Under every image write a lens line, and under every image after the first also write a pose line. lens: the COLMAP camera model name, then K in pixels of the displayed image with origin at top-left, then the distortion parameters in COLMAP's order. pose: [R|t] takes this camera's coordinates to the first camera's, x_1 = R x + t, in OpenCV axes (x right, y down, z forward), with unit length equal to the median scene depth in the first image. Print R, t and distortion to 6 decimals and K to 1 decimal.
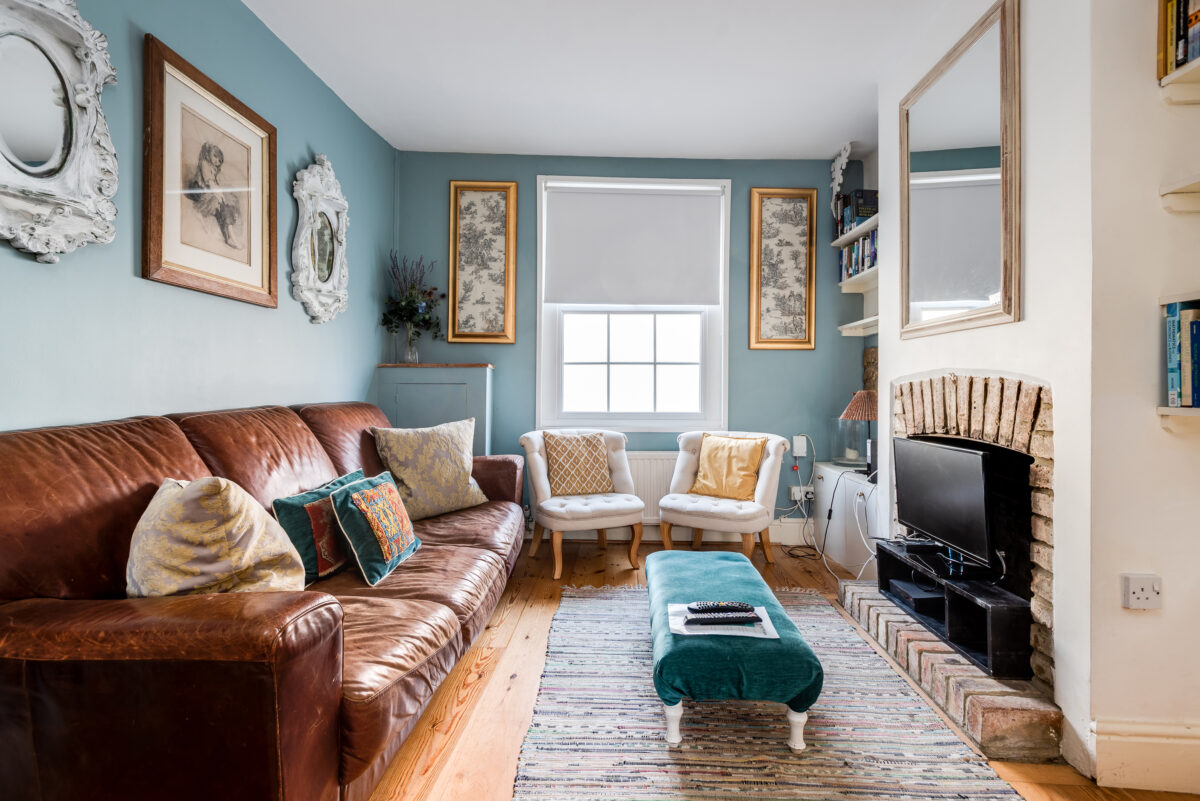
lens RADIAL K [[557.1, 0, 604.1], [0, 557.1, 389.1], [0, 0, 1]] dist [0.003493, -0.000050]
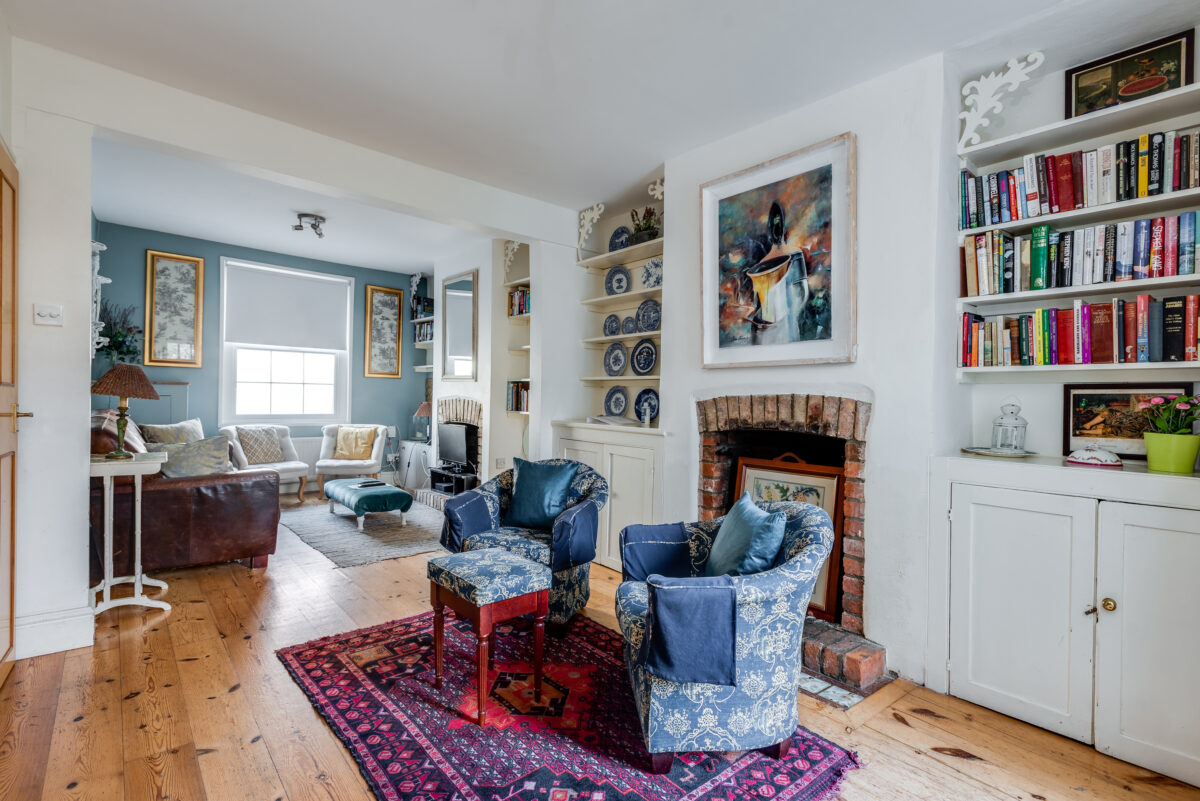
lens RADIAL K [[567.8, 0, 600.0], [0, 567.8, 400.5], [0, 0, 1]] dist [0.003499, 0.000079]
pose [[0.742178, 0.004870, 0.670185, -0.435878], [-0.017927, 0.999760, 0.012588, -0.038594], [-0.669963, -0.021357, 0.742087, -0.927754]]
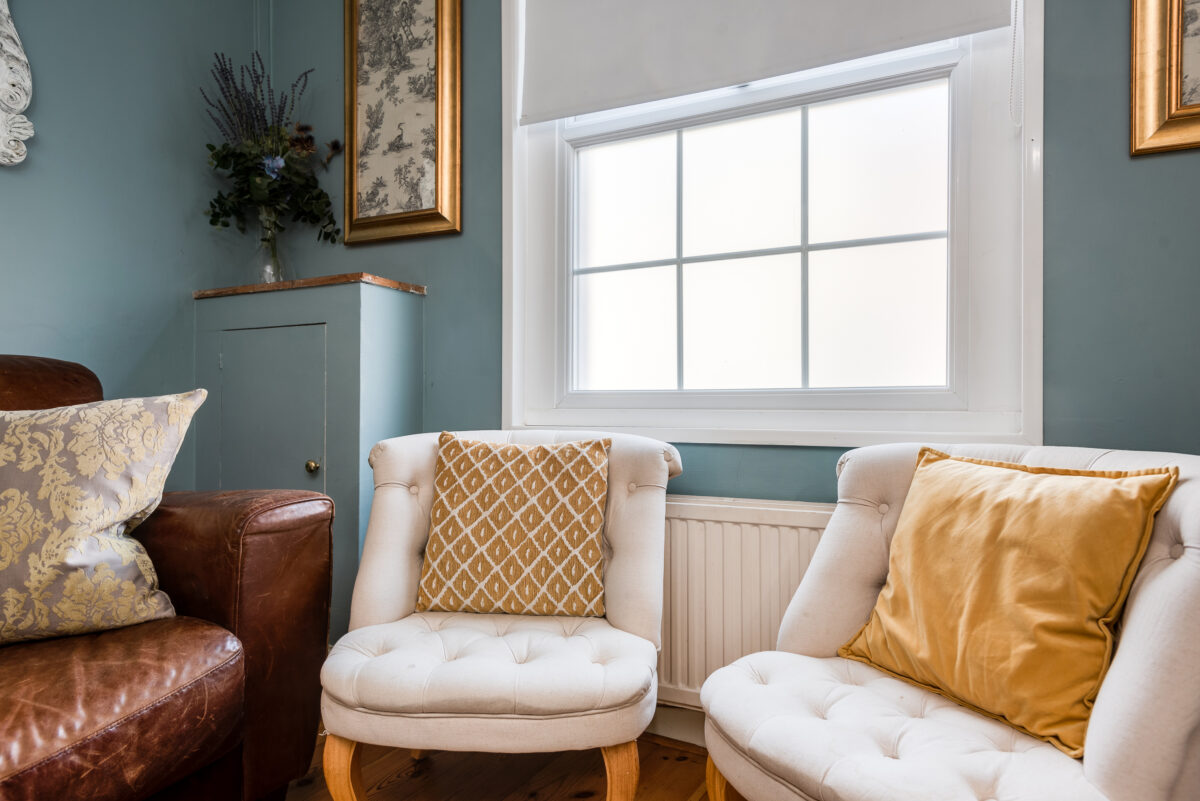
lens RADIAL K [[740.5, 0, 600.0], [0, 740.5, 400.5], [0, 0, 1]] dist [0.008218, 0.000389]
pose [[0.880633, -0.007228, -0.473743, 0.229412], [0.006595, 0.999974, -0.002998, 0.057662], [0.473752, -0.000484, 0.880658, 0.621437]]
